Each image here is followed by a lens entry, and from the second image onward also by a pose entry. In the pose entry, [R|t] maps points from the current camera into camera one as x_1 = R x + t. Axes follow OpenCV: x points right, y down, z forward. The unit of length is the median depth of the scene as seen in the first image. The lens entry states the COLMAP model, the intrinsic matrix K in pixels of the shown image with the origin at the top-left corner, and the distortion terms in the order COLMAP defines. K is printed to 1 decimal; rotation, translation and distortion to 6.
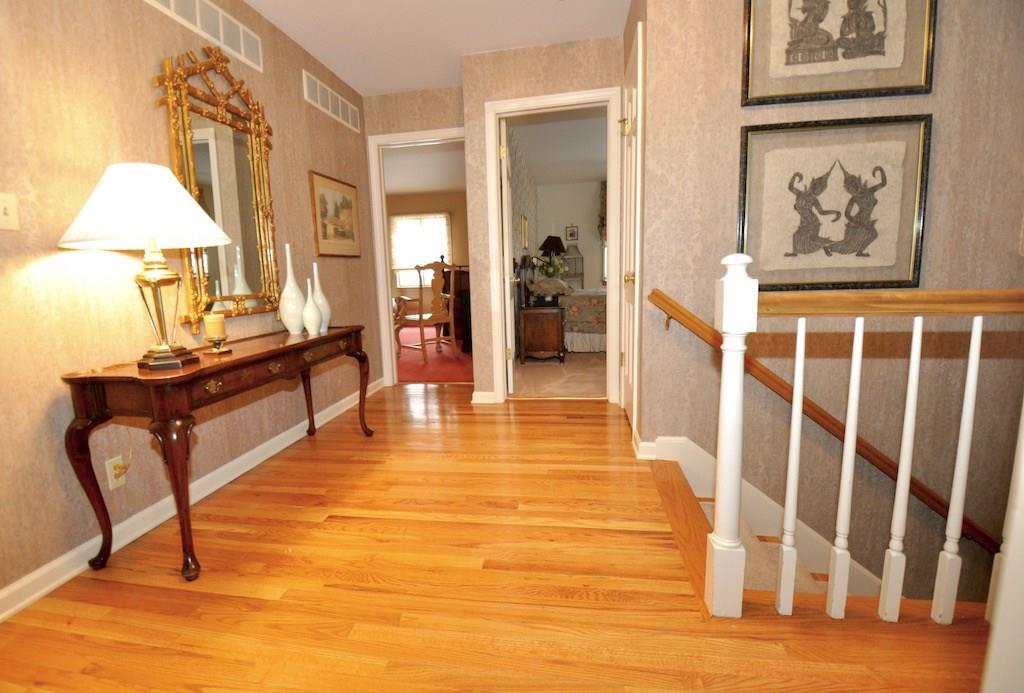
lens RADIAL K [[462.5, 0, 490.9], [0, 462.5, 341.3], [0, 0, 1]] dist [-0.000406, -0.020663]
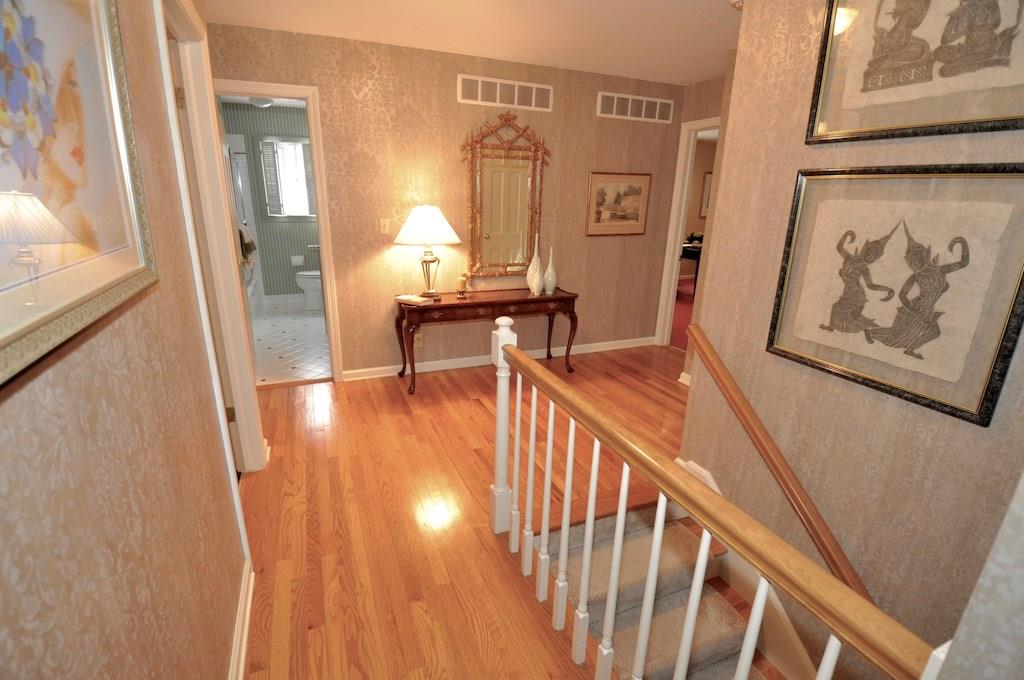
lens RADIAL K [[461.5, 0, 512.0], [0, 461.5, 340.0], [0, 0, 1]] dist [0.011845, -0.022285]
pose [[0.556259, 0.288089, -0.779475, 1.030638], [-0.165245, 0.957600, 0.235999, -0.280561], [0.814414, -0.002472, 0.580279, 0.055404]]
